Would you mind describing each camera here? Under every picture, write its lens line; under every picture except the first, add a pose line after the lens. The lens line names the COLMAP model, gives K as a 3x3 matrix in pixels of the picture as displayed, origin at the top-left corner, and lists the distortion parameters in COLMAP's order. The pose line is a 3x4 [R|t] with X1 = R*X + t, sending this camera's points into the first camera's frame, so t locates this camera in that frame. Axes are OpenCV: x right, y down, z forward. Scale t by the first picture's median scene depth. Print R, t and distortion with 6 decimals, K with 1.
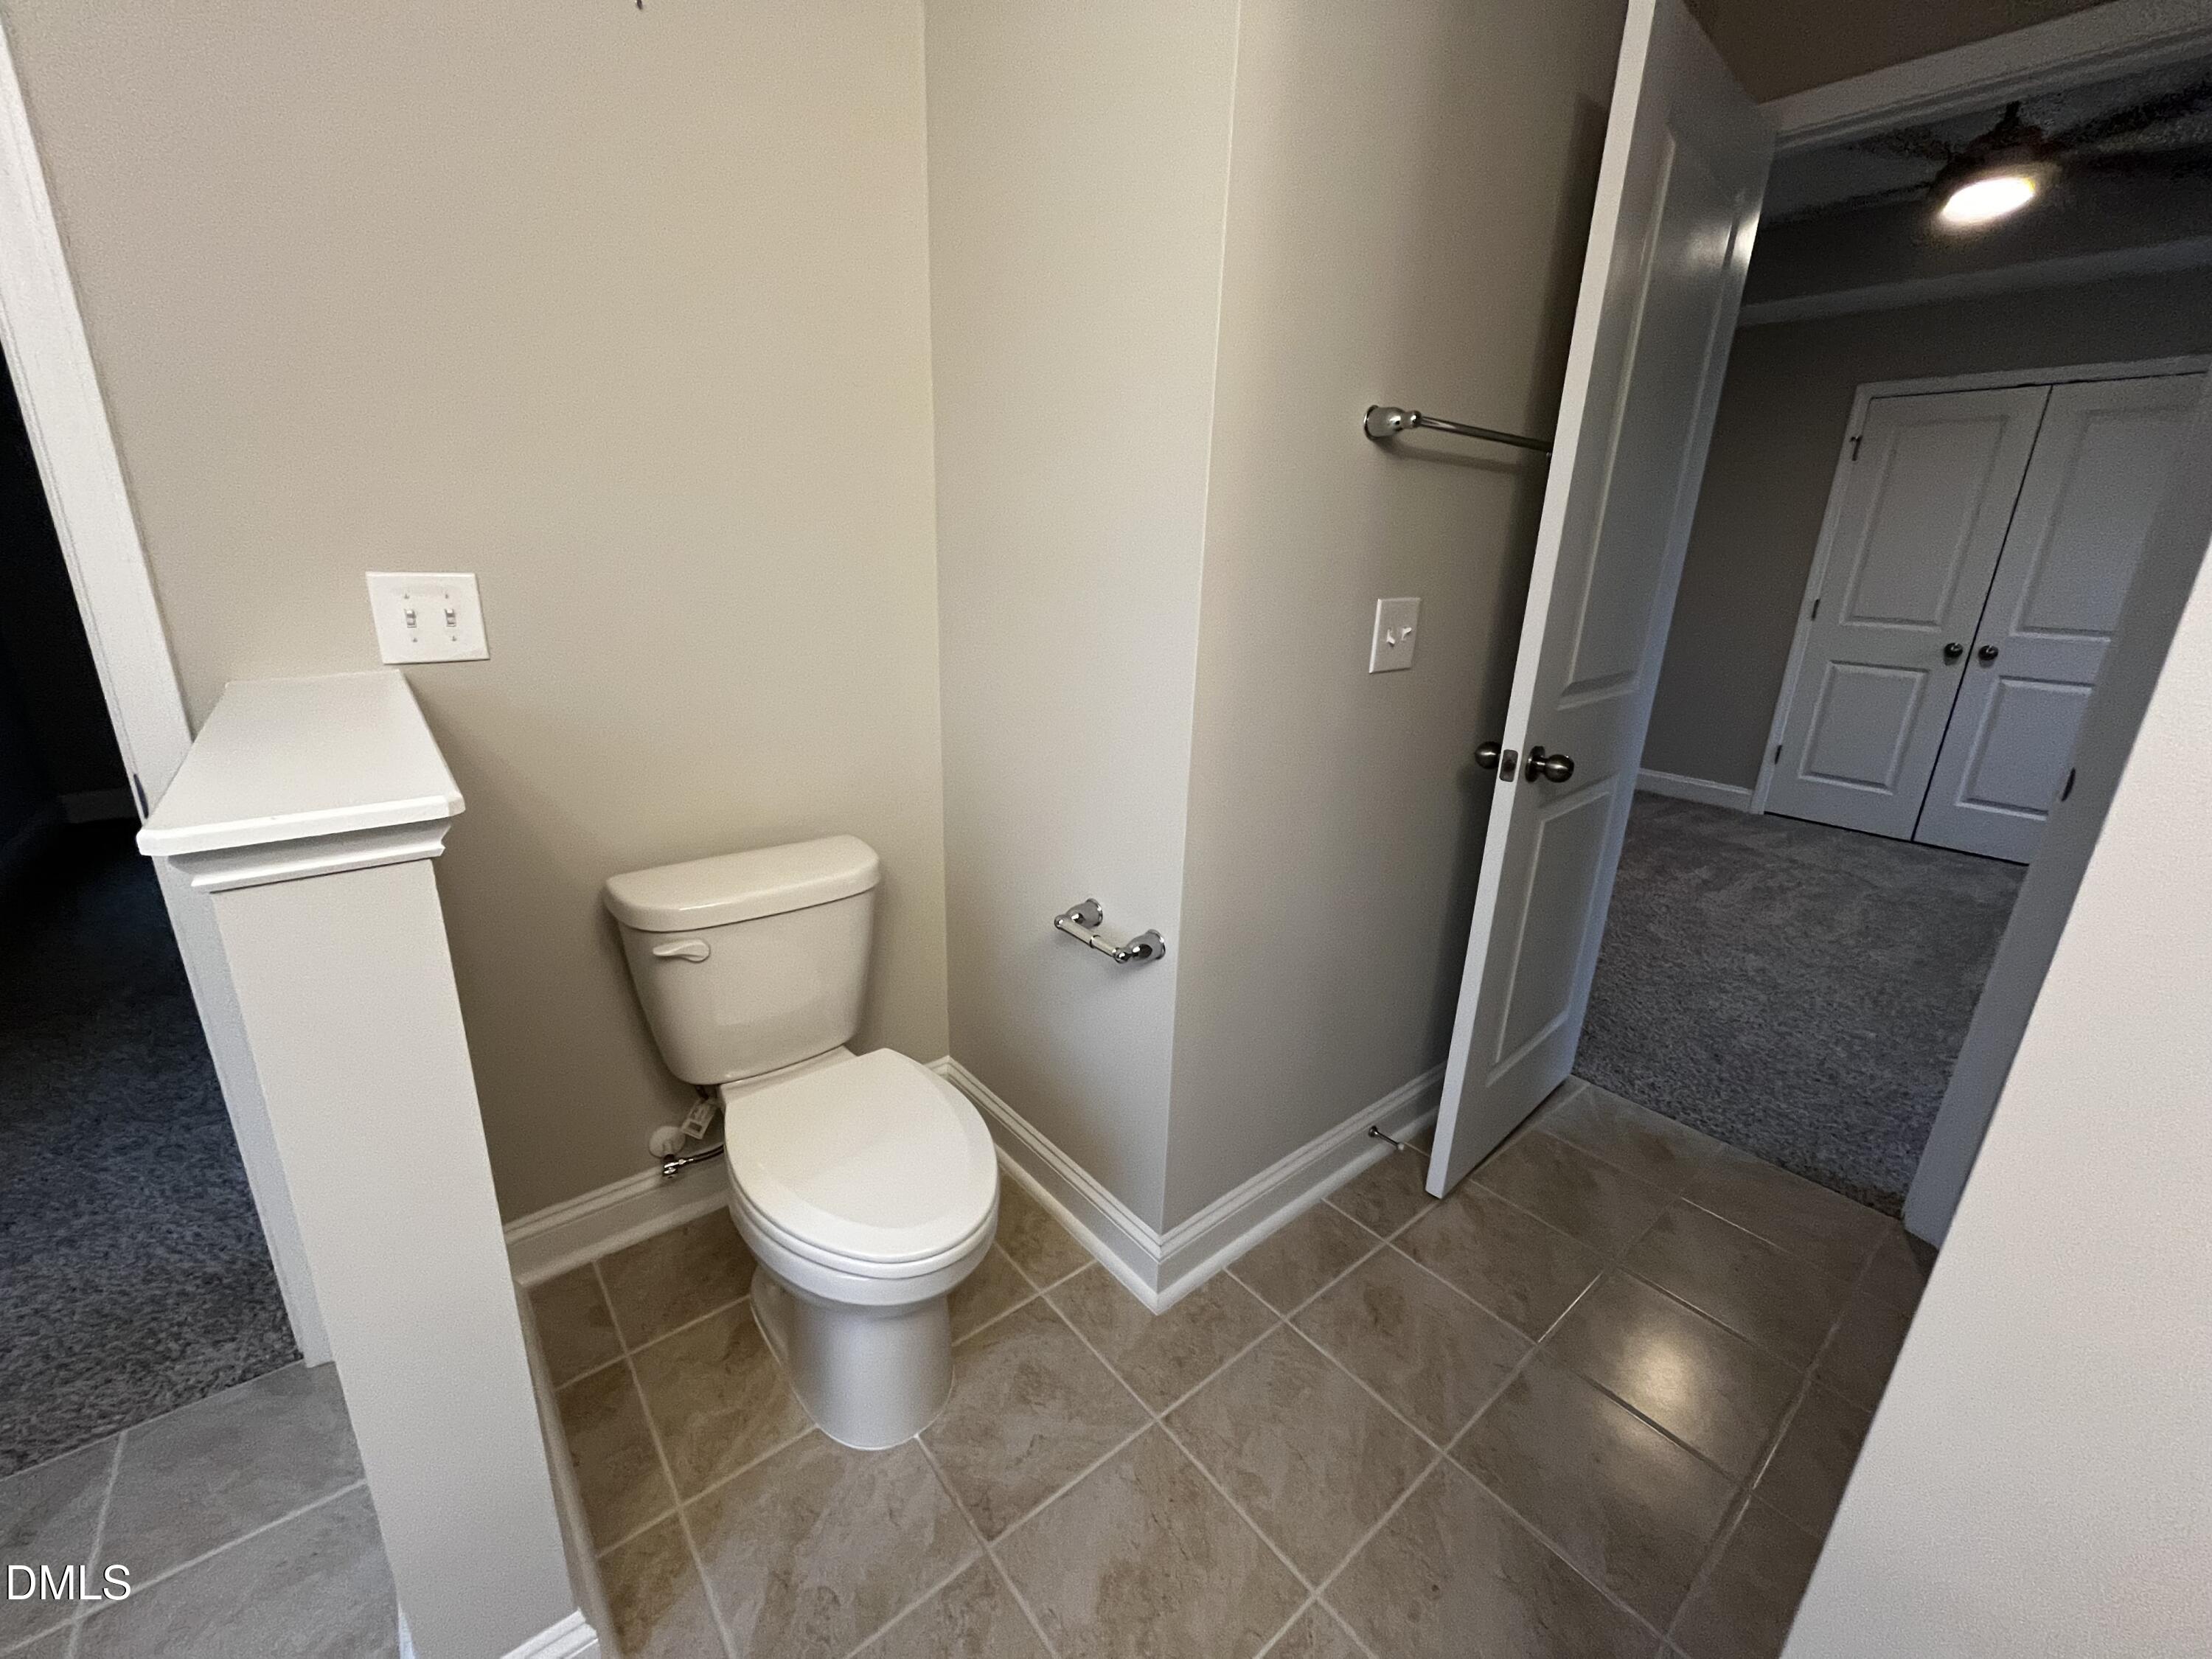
lens RADIAL K [[893.9, 0, 1096.3], [0, 893.9, 823.6], [0, 0, 1]] dist [-0.001212, 0.000092]
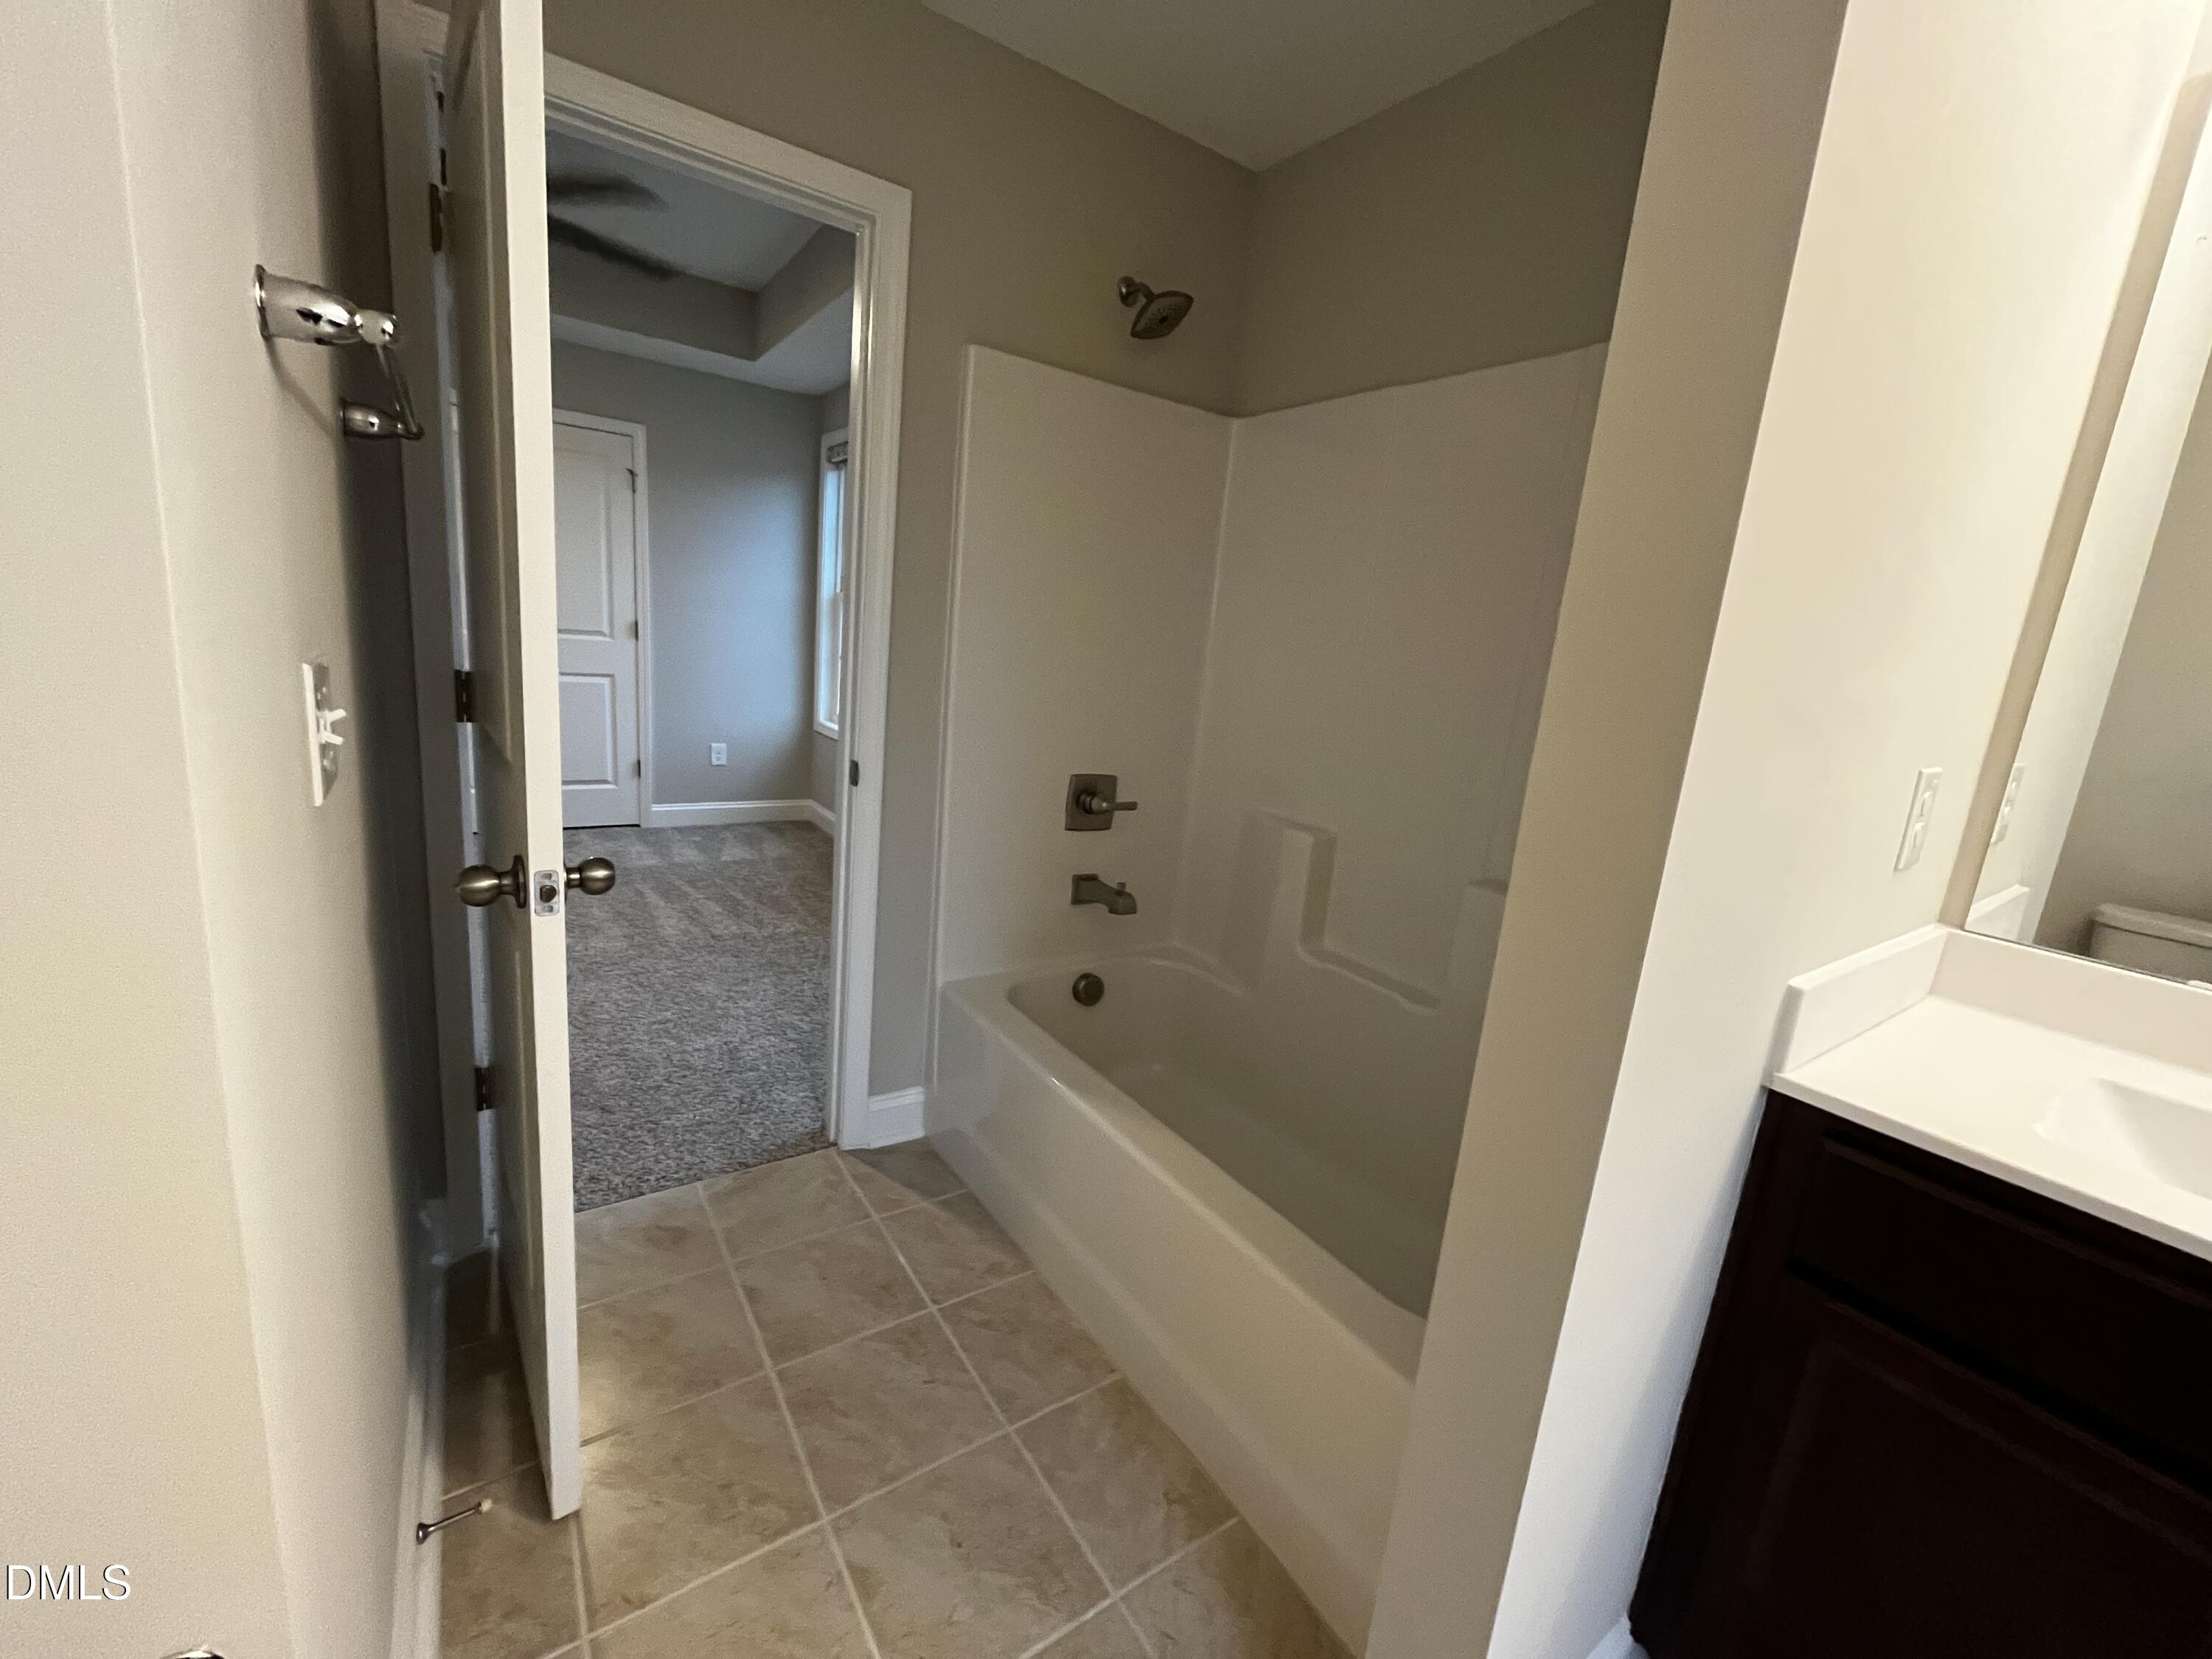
lens RADIAL K [[893.9, 0, 1102.1], [0, 893.9, 815.8], [0, 0, 1]] dist [-0.001212, 0.000092]
pose [[0.078514, -0.226606, 0.970817, -0.103750], [0.217149, 0.954328, 0.205196, -0.113559], [-0.972976, 0.194701, 0.124135, 0.330607]]
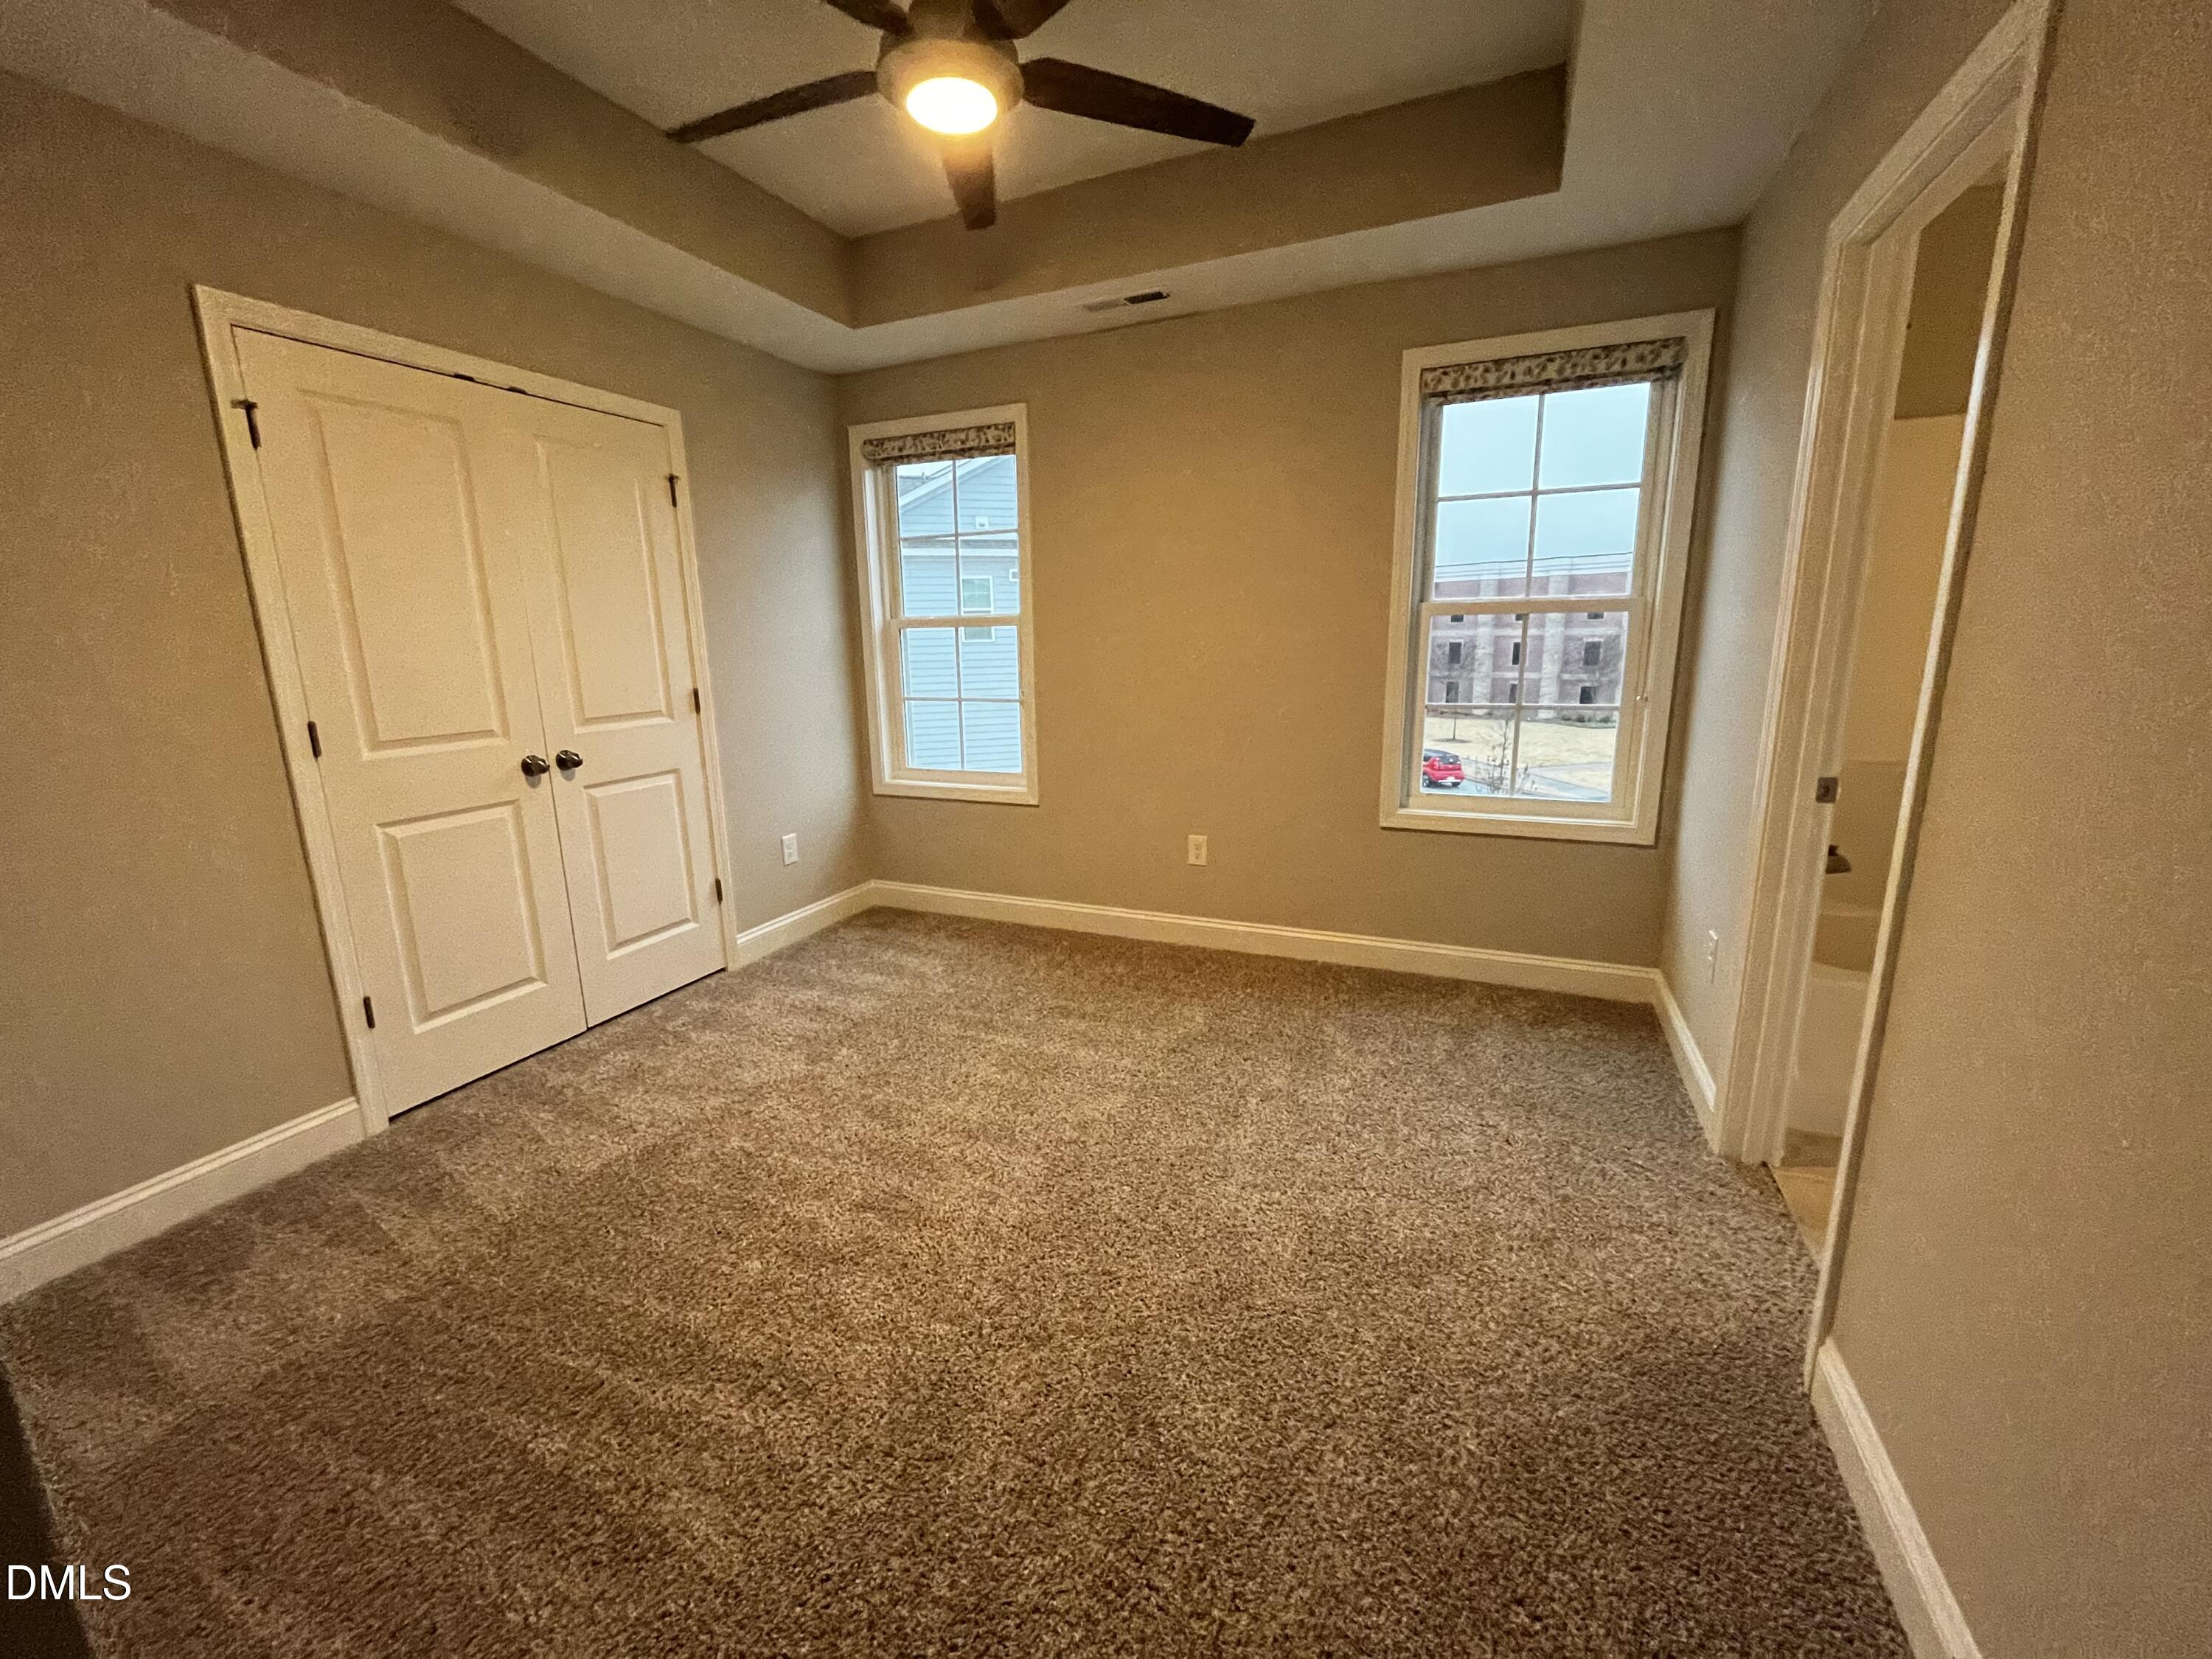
lens RADIAL K [[893.9, 0, 1103.4], [0, 893.9, 816.1], [0, 0, 1]] dist [-0.001212, 0.000092]
pose [[-0.459085, -0.202644, 0.864972, 0.293767], [0.269899, 0.895803, 0.353116, -0.494872], [-0.846402, 0.395565, -0.356556, 1.562272]]
